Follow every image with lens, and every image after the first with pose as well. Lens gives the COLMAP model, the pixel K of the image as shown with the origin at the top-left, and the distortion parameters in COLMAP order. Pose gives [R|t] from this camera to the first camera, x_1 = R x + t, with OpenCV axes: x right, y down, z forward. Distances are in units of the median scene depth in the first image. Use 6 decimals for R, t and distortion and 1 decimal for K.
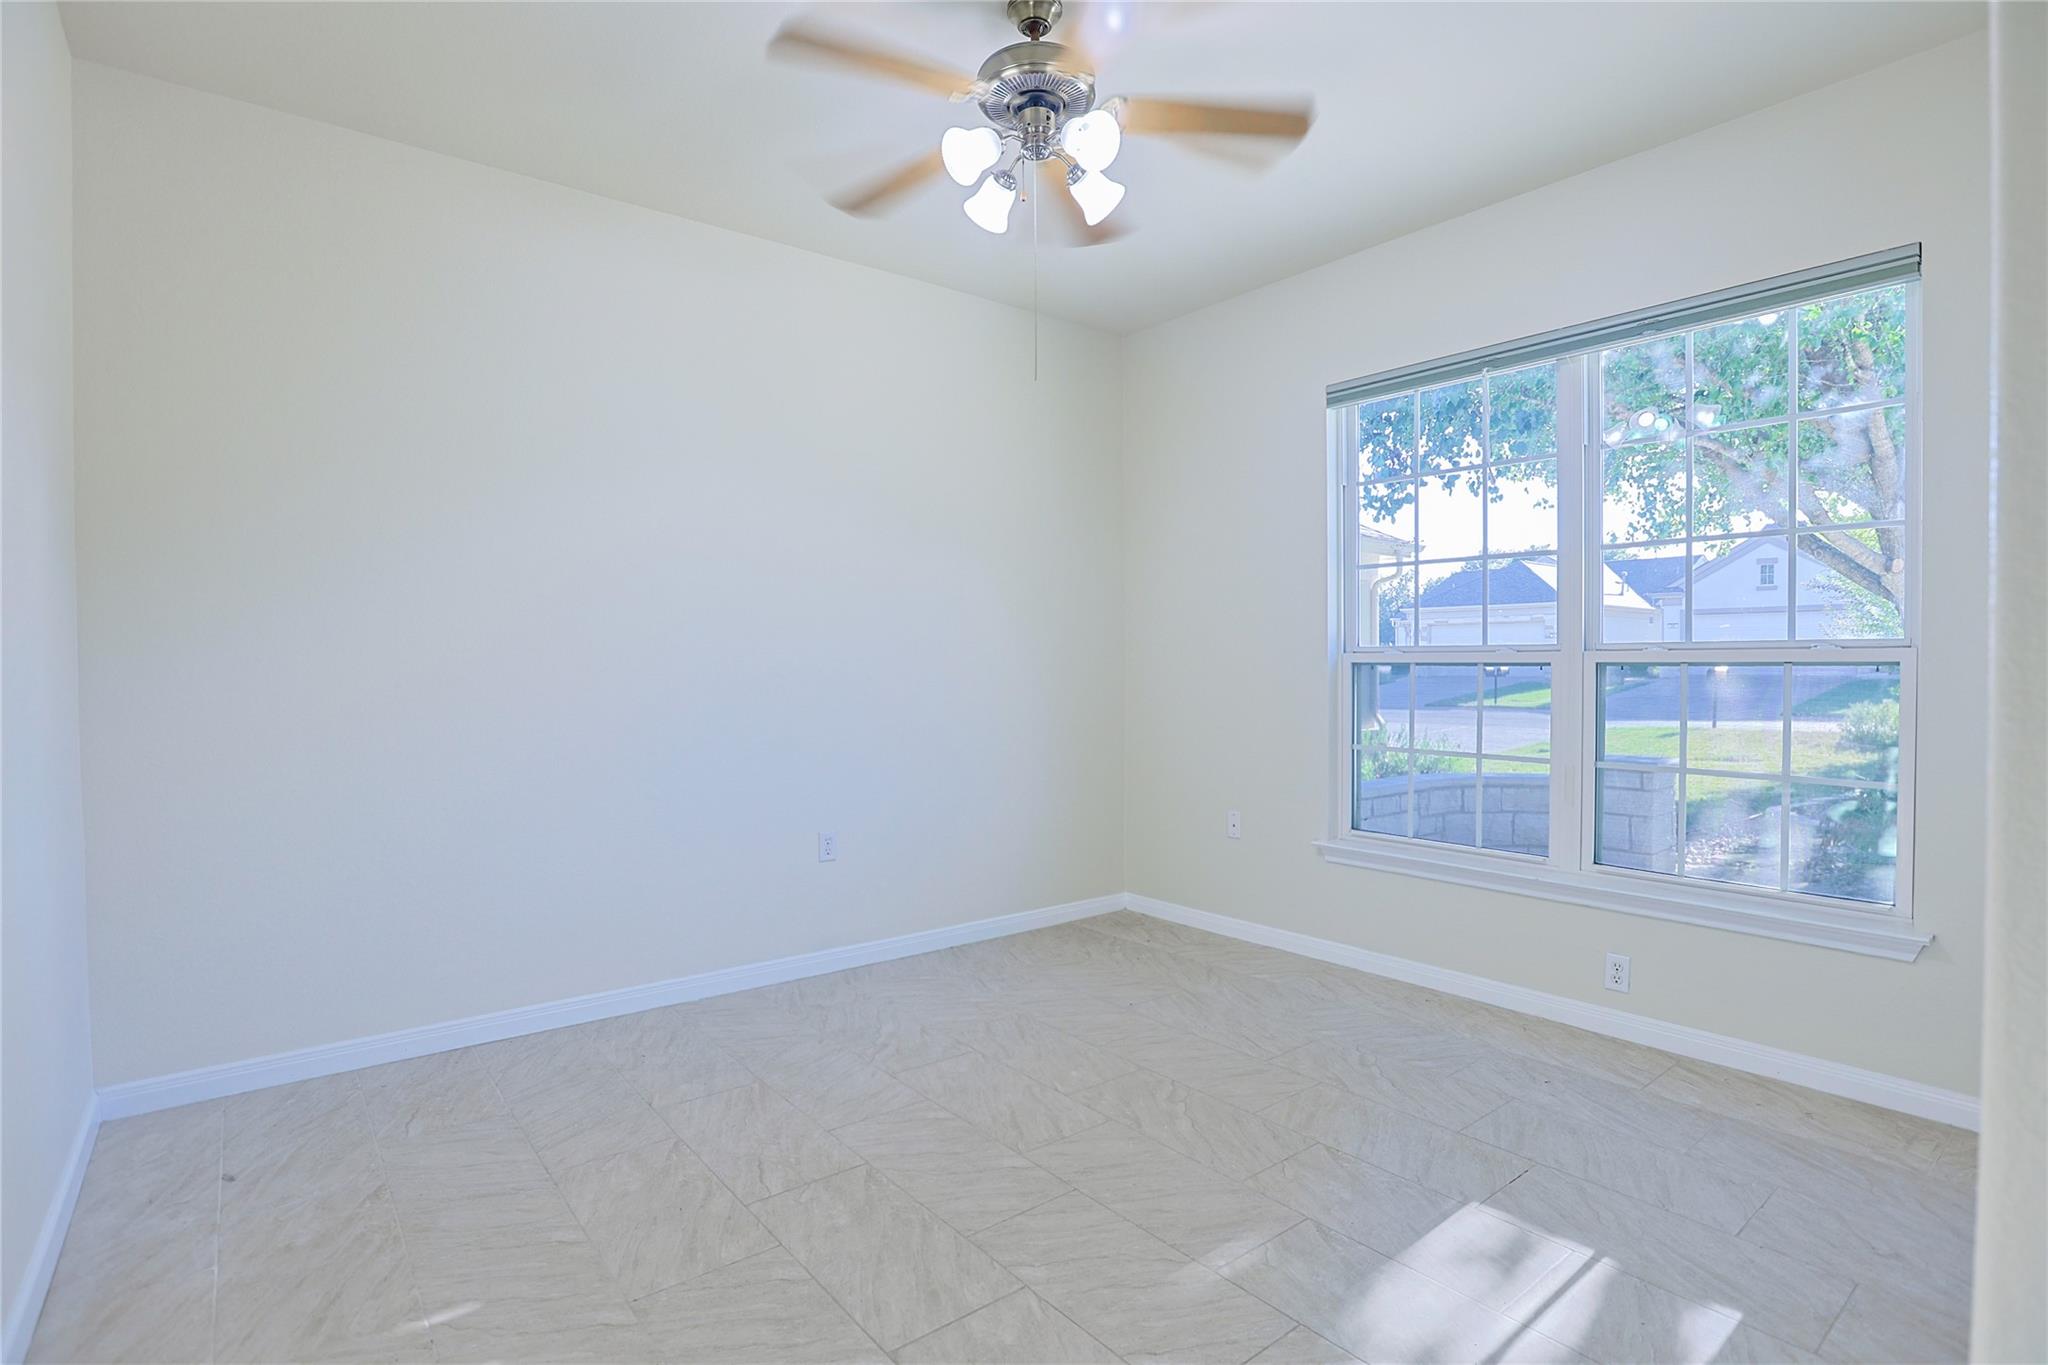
lens RADIAL K [[995.2, 0, 1024.0], [0, 995.2, 682.5], [0, 0, 1]] dist [0.017707, 0.000116]
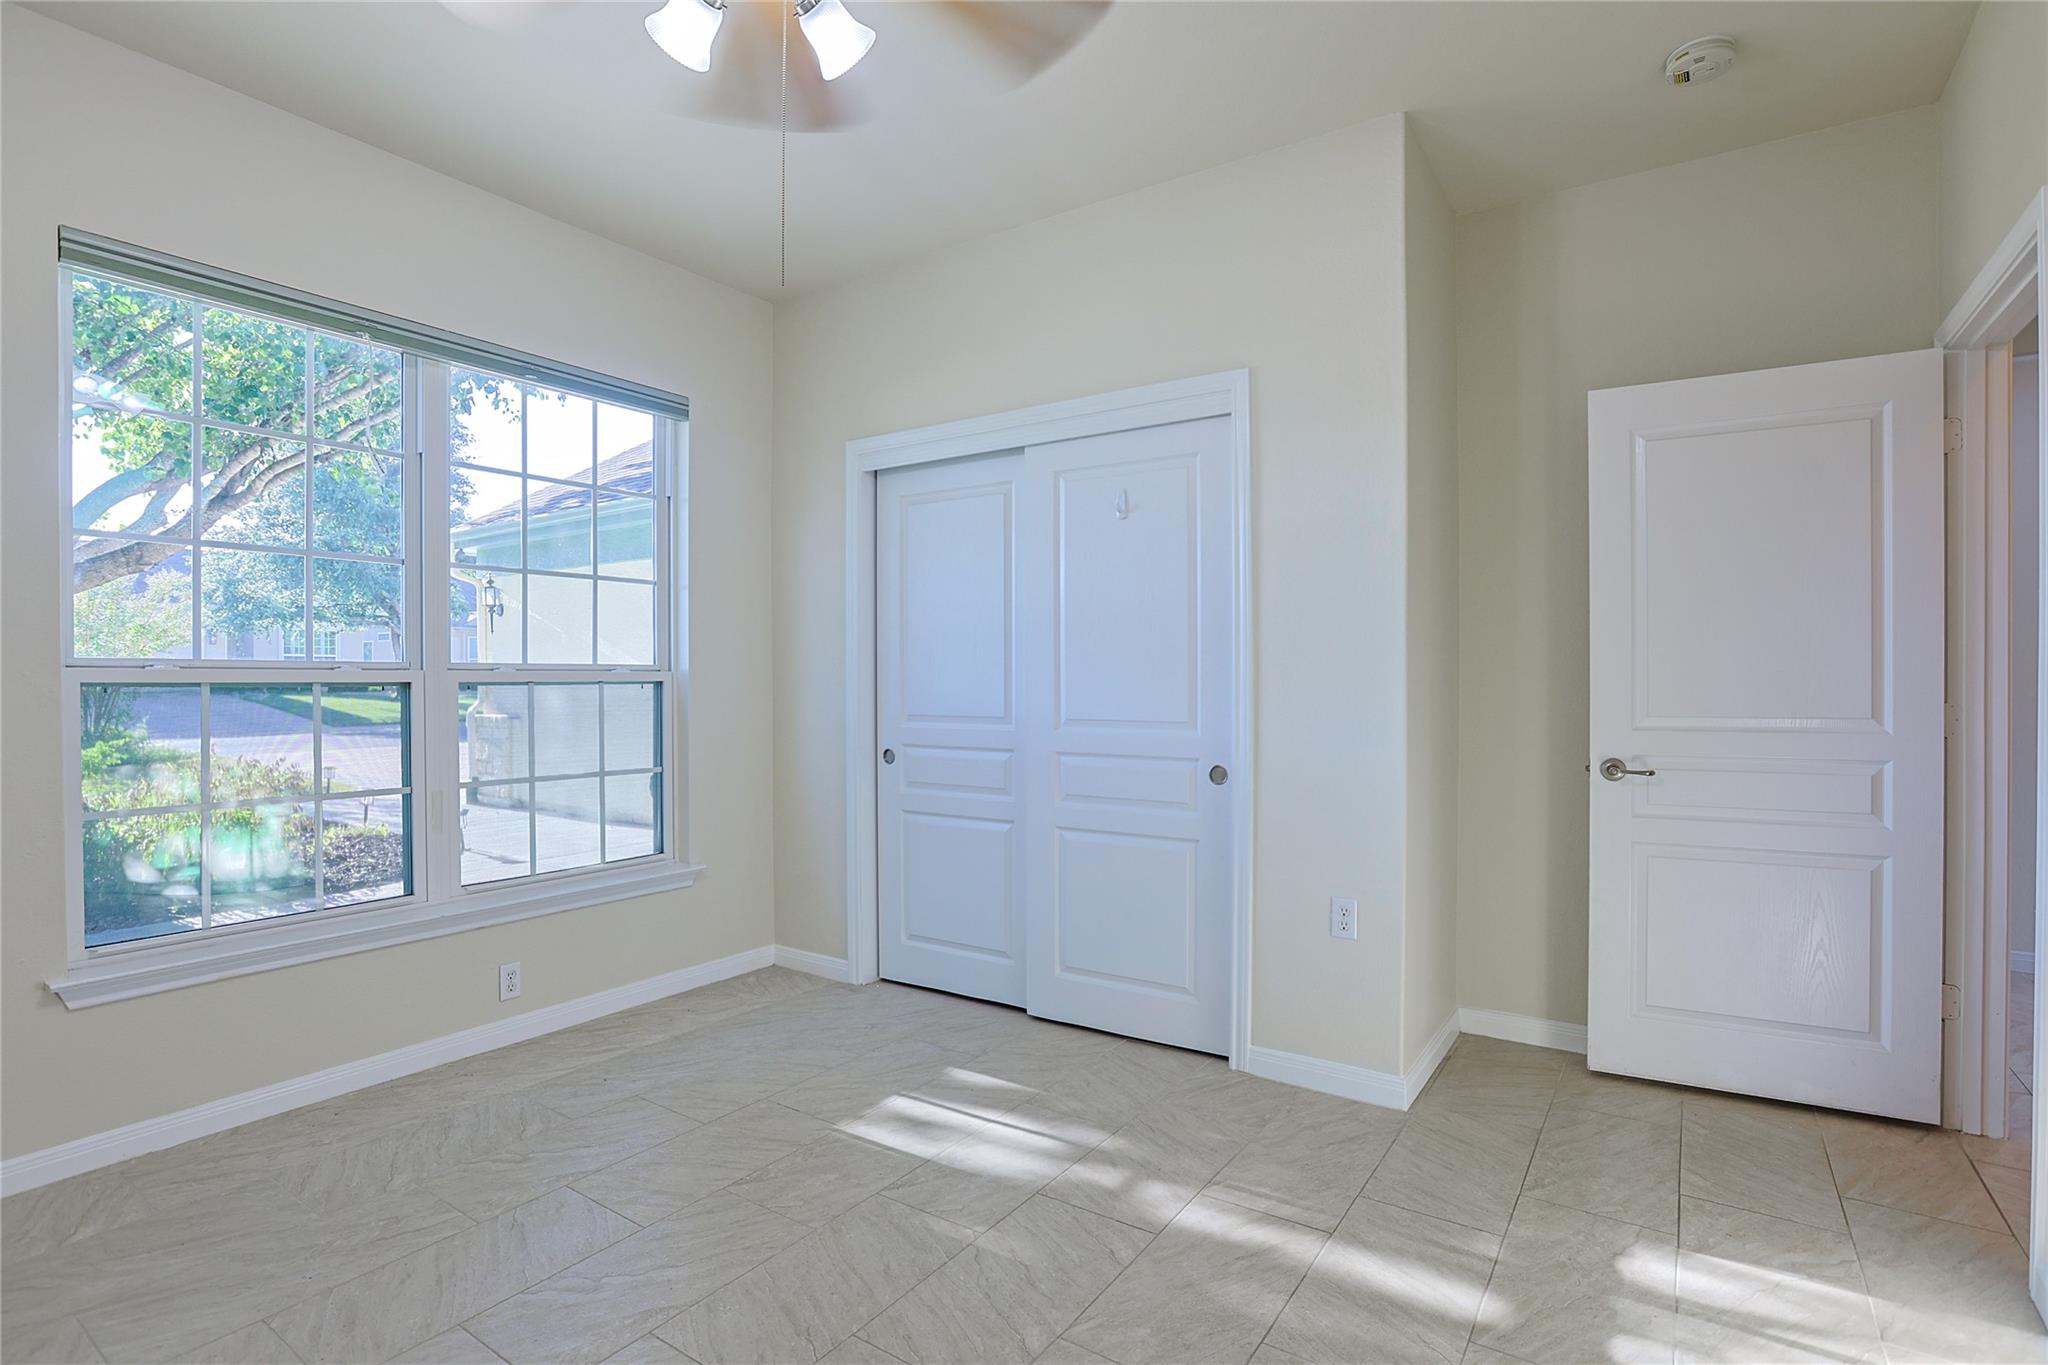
lens RADIAL K [[1003.7, 0, 1023.6], [0, 1003.7, 688.8], [0, 0, 1]] dist [-0.059649, 0.022602]
pose [[-0.278097, -0.004799, 0.960541, -0.615387], [0.022234, 0.999687, 0.011432, -0.013390], [-0.960296, 0.024536, -0.277903, 0.894249]]
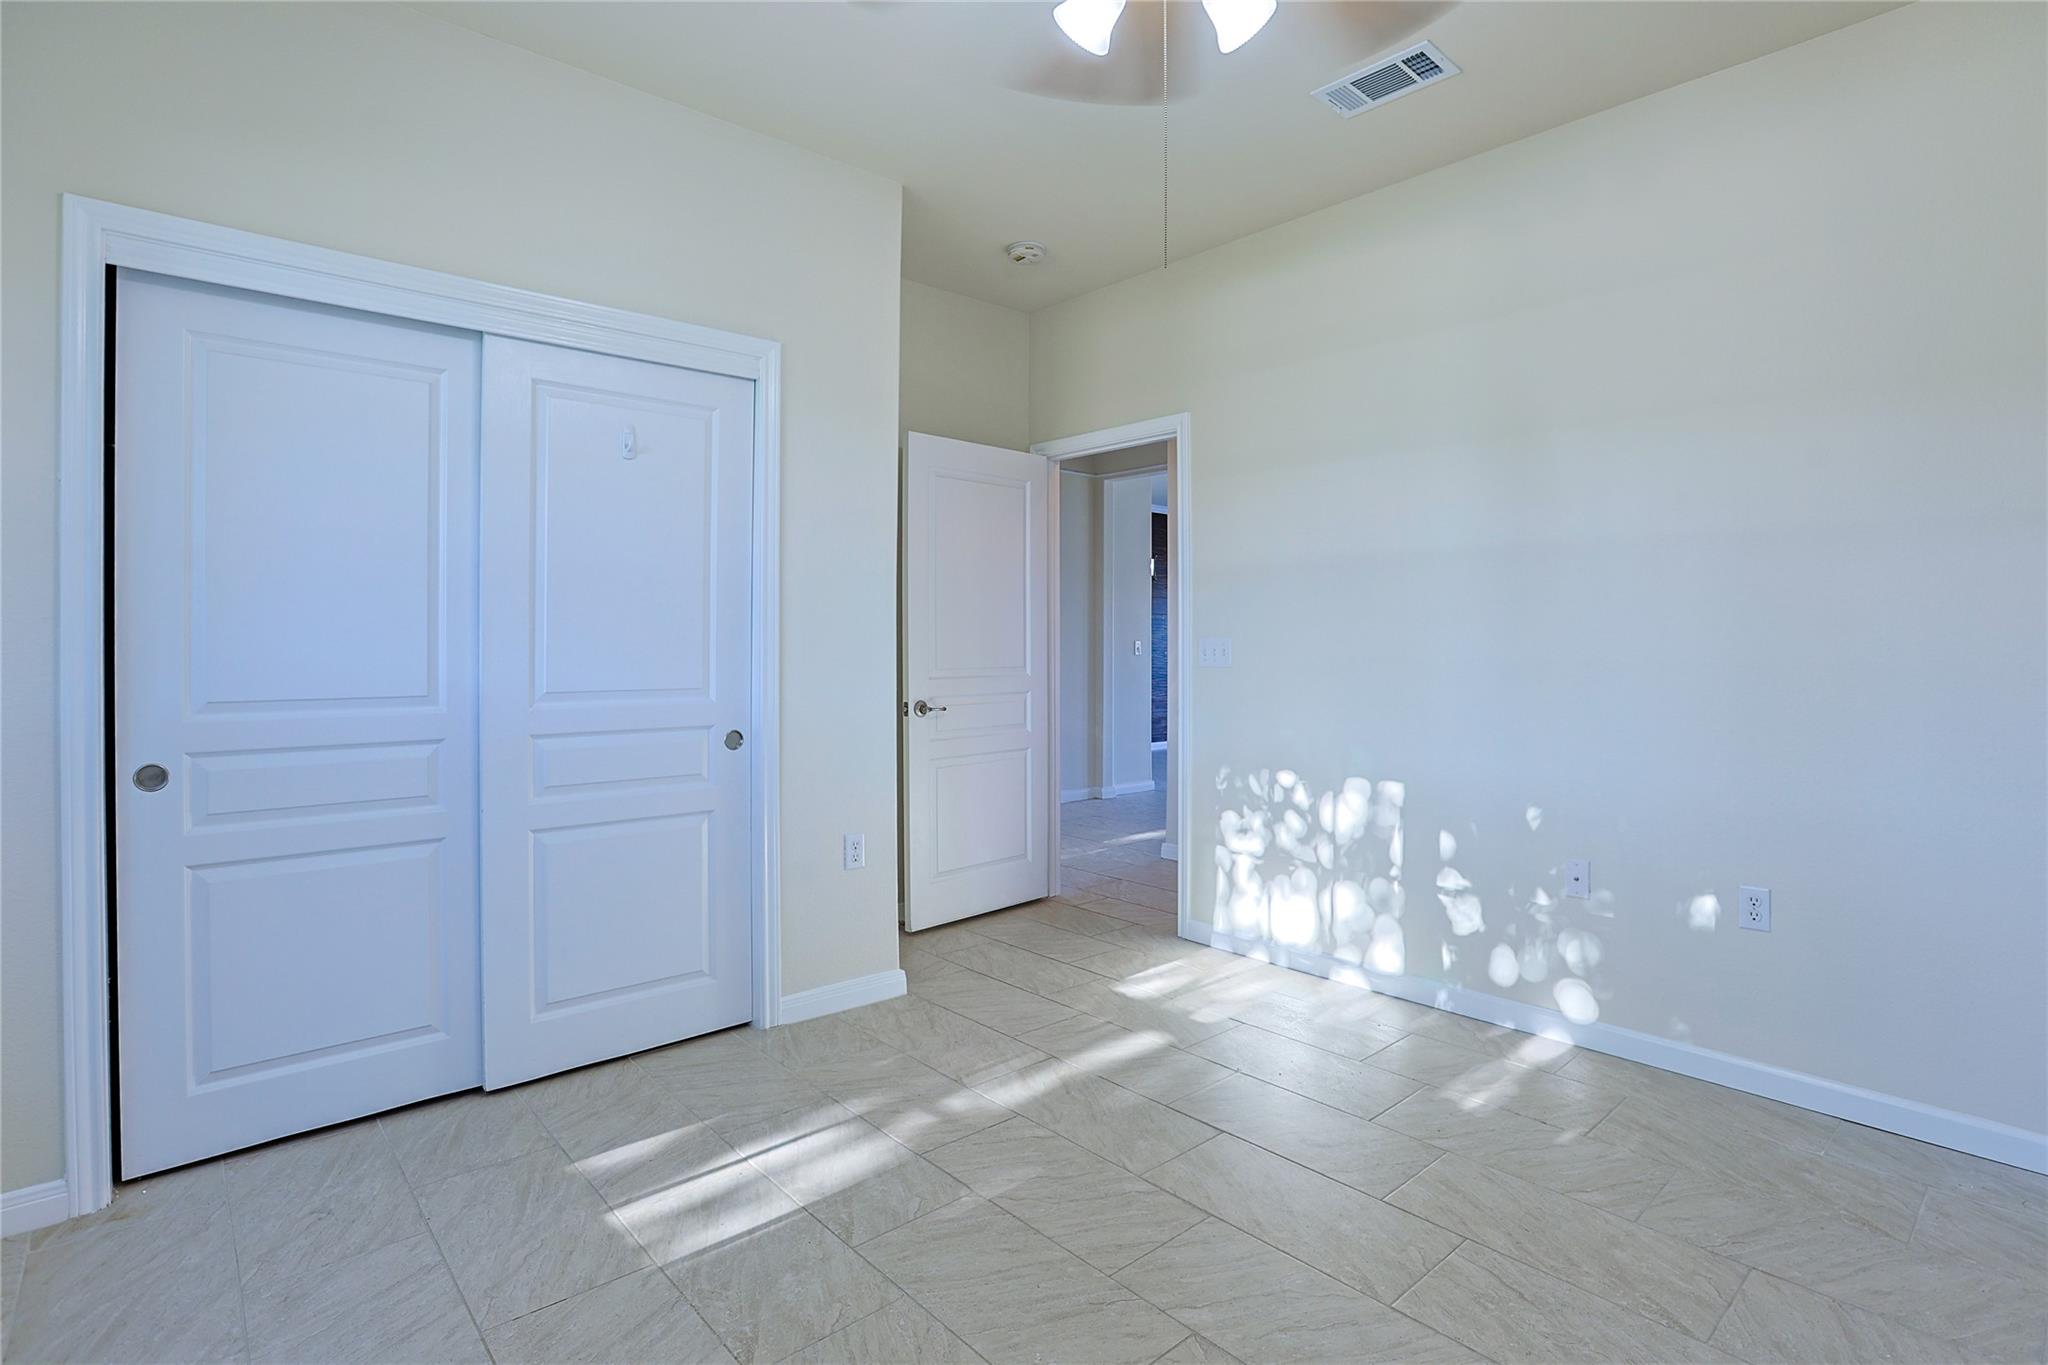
lens RADIAL K [[1032.5, 0, 1034.7], [0, 1032.5, 632.2], [0, 0, 1]] dist [-0.064738, 0.023198]
pose [[-0.998176, -0.000394, -0.060362, 0.136886], [-0.001158, 0.999920, 0.012630, -0.033100], [0.060352, 0.012677, -0.998097, 1.522181]]
